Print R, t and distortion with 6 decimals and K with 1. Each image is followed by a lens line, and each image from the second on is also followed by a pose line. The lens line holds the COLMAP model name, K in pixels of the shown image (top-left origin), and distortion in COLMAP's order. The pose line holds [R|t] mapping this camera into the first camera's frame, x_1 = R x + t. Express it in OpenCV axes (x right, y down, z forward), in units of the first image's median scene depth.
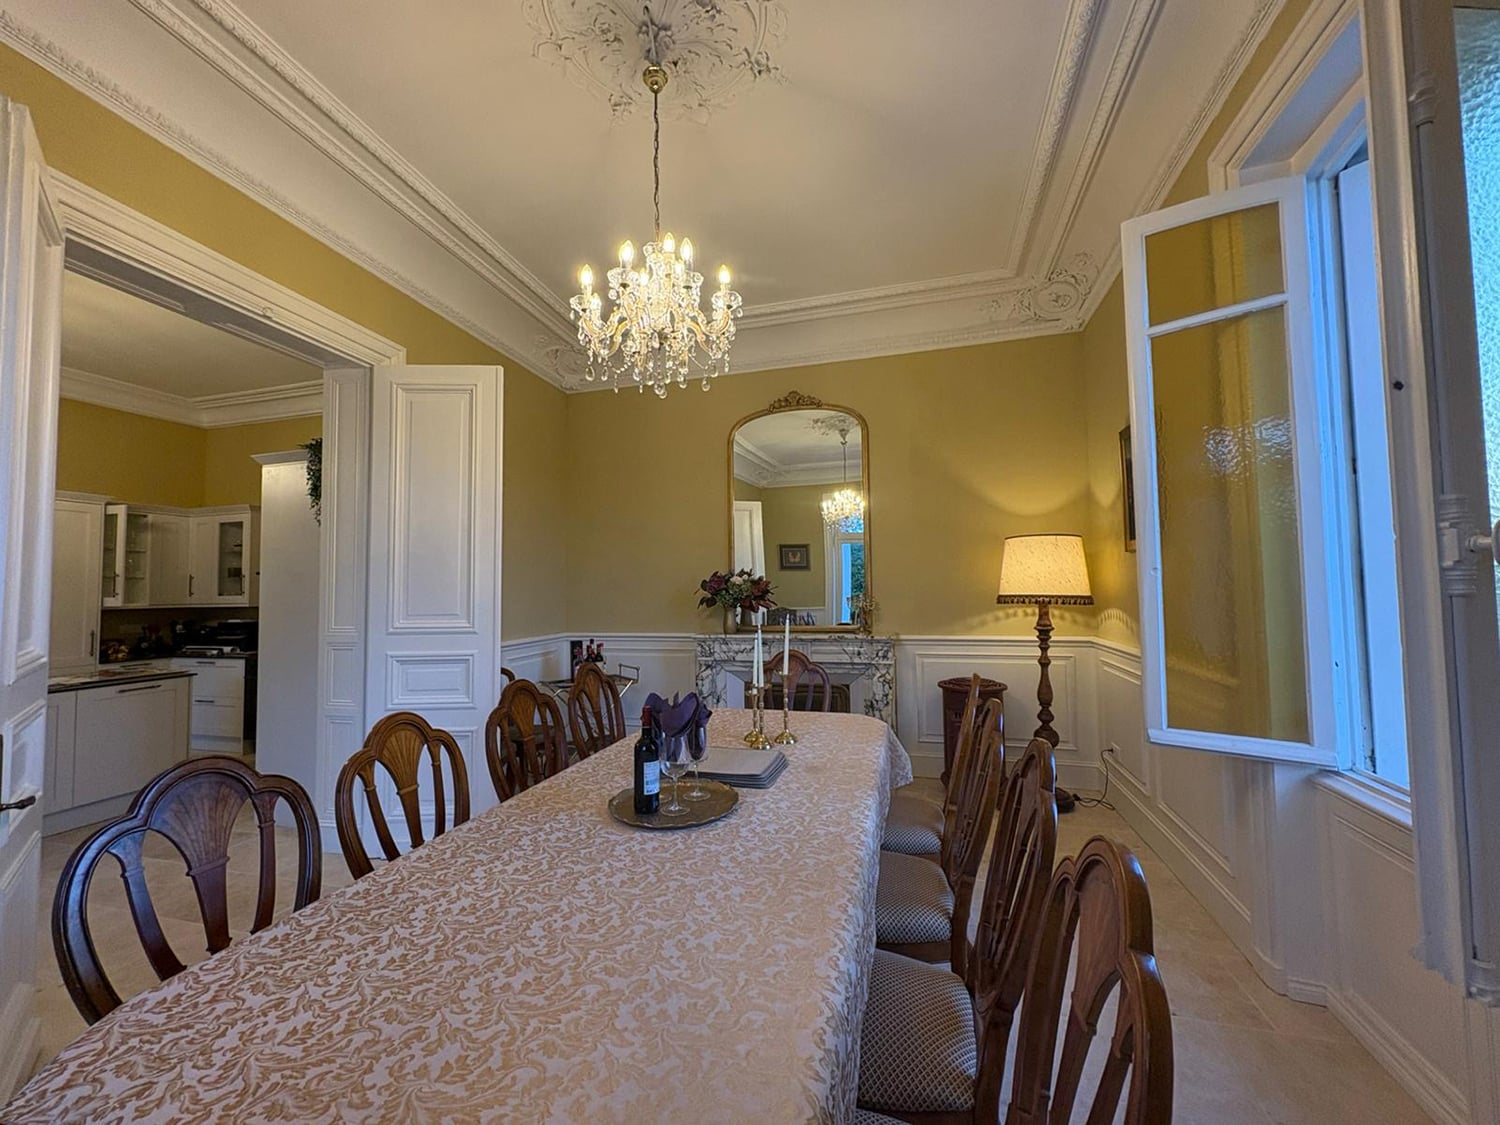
lens RADIAL K [[599.8, 0, 750.0], [0, 599.8, 562.5], [0, 0, 1]] dist [0.000698, 0.000041]
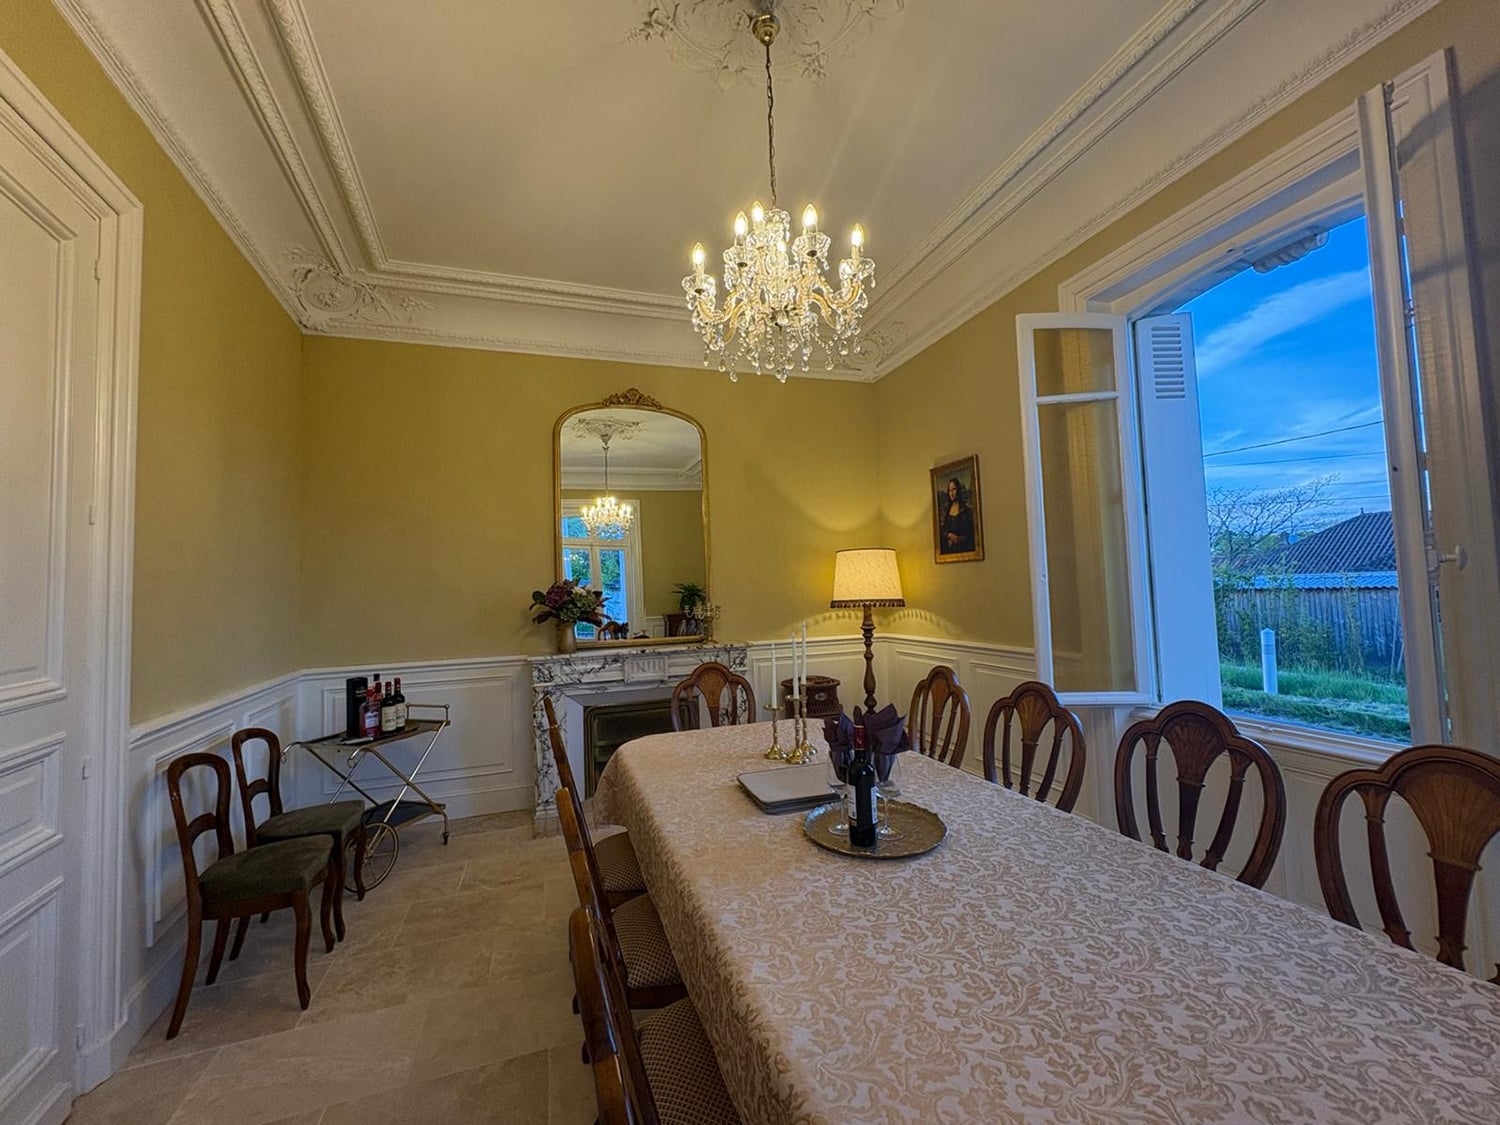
lens RADIAL K [[599.6, 0, 750.0], [0, 599.6, 562.5], [0, 0, 1]] dist [-0.002154, -0.000033]
pose [[0.819094, 0.013791, 0.573493, -0.376518], [-0.002176, 0.999778, -0.020934, 0.006359], [-0.573655, 0.015899, 0.818943, 0.161372]]
